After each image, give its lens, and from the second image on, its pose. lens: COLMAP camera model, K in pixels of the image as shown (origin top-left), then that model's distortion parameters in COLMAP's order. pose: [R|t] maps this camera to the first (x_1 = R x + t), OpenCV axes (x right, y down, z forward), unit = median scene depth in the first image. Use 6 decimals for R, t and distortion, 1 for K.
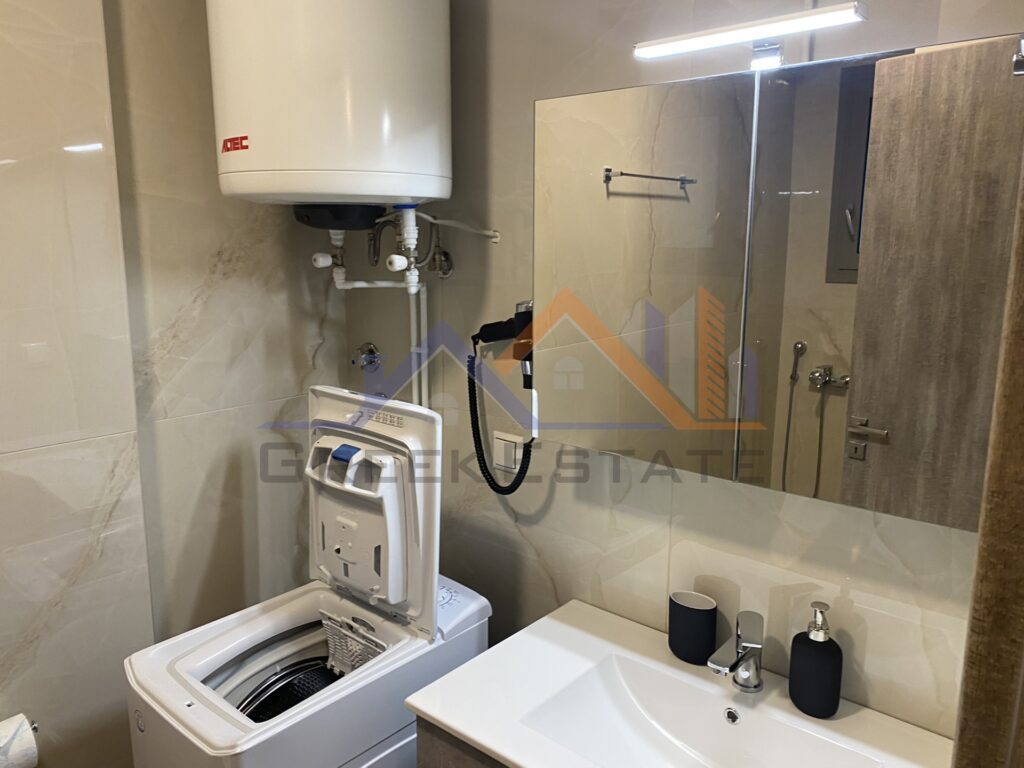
lens RADIAL K [[771.9, 0, 514.3], [0, 771.9, 382.3], [0, 0, 1]] dist [0.012454, -0.019418]
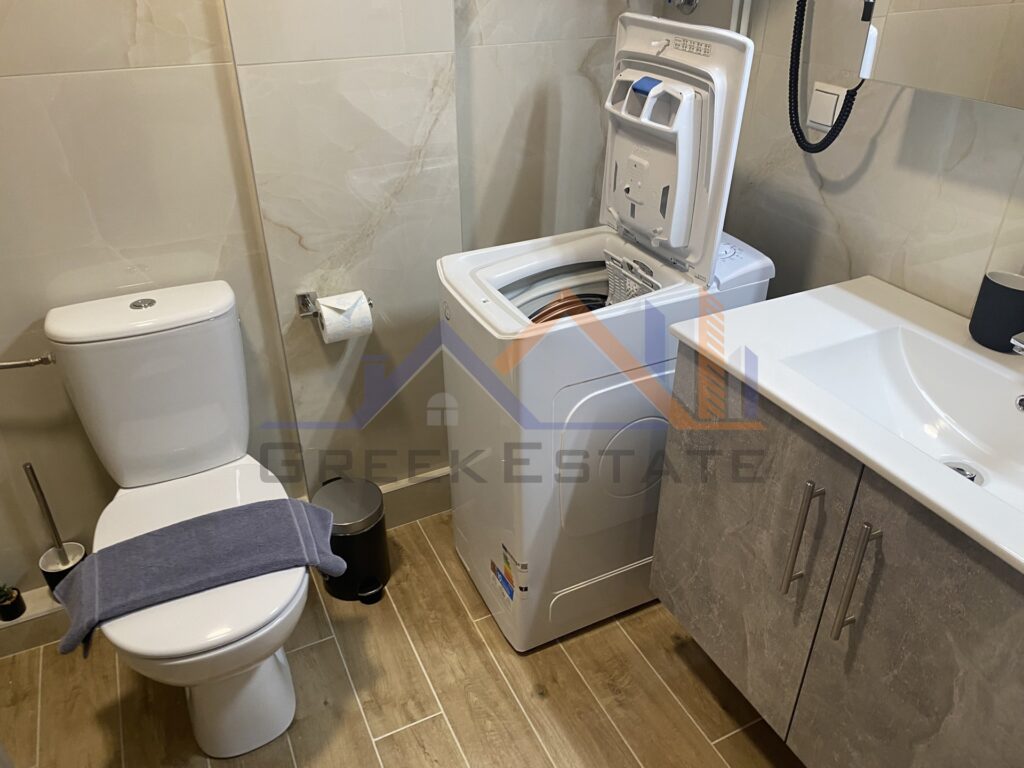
lens RADIAL K [[771.9, 0, 511.0], [0, 771.9, 381.9], [0, 0, 1]] dist [0.012454, -0.019418]
pose [[0.917265, 0.193135, -0.348314, 0.032445], [-0.061220, 0.932533, 0.355857, 0.100128], [0.393543, -0.305091, 0.867204, -0.013364]]
